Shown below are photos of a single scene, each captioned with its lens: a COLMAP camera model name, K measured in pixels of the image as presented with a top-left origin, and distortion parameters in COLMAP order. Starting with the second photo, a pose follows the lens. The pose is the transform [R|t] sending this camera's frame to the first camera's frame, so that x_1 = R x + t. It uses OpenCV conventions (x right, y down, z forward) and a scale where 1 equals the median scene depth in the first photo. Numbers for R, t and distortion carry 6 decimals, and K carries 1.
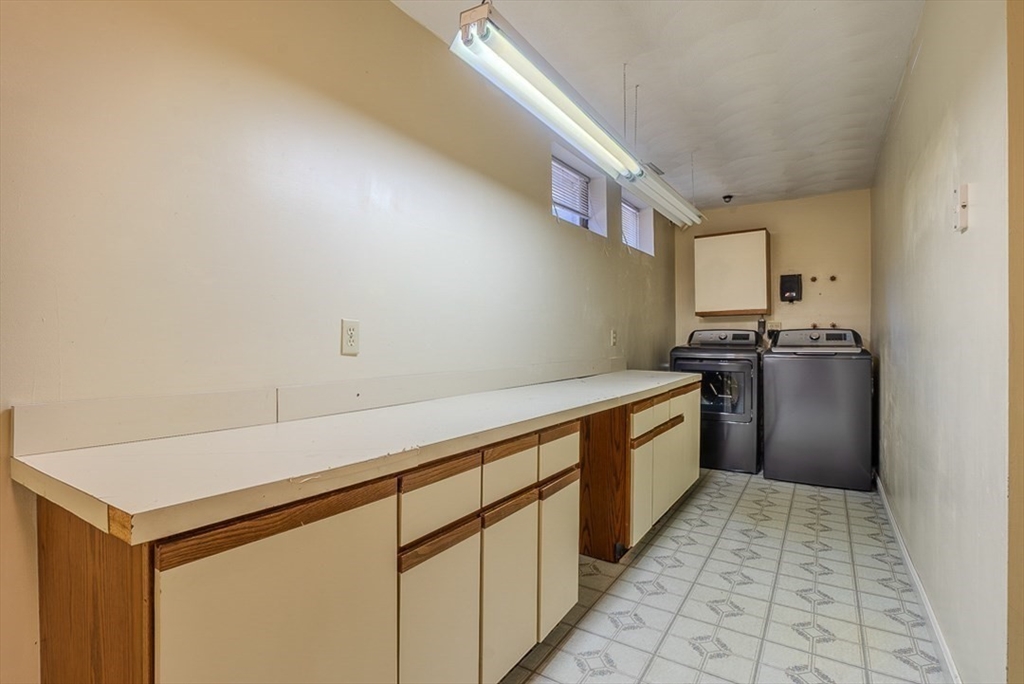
lens RADIAL K [[496.6, 0, 512.0], [0, 496.6, 342.0], [0, 0, 1]] dist [-0.004466, 0.000210]
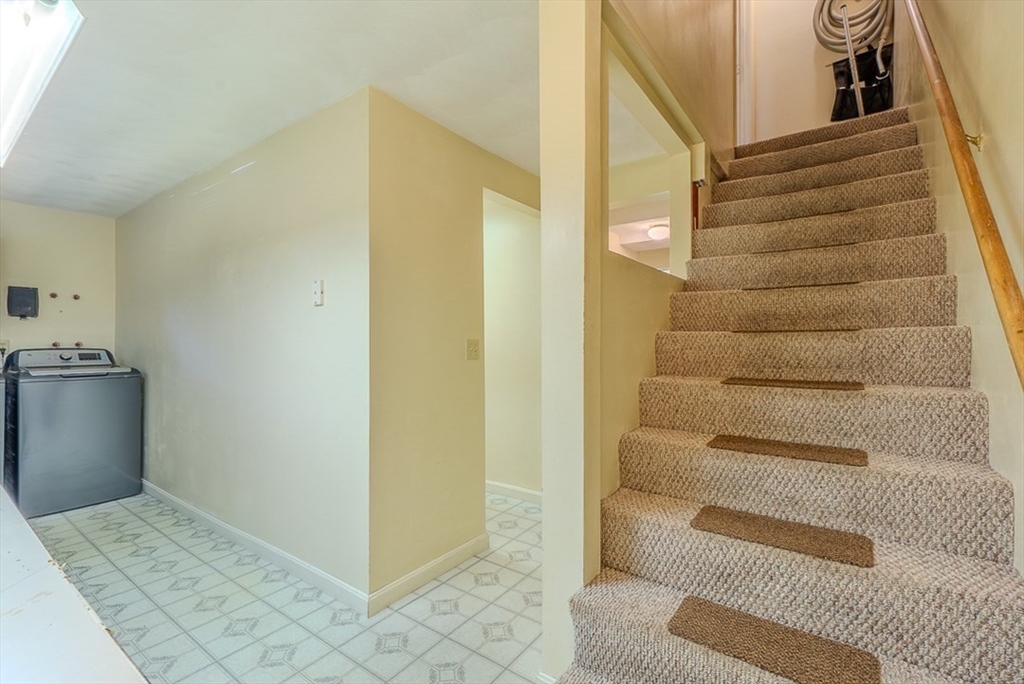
lens RADIAL K [[454.1, 0, 512.0], [0, 454.1, 342.0], [0, 0, 1]] dist [-0.001795, -0.000336]
pose [[0.045206, 0.008202, 0.998944, -0.269646], [0.003937, 0.999957, -0.008388, -0.032561], [-0.998970, 0.004312, 0.045172, 0.099070]]
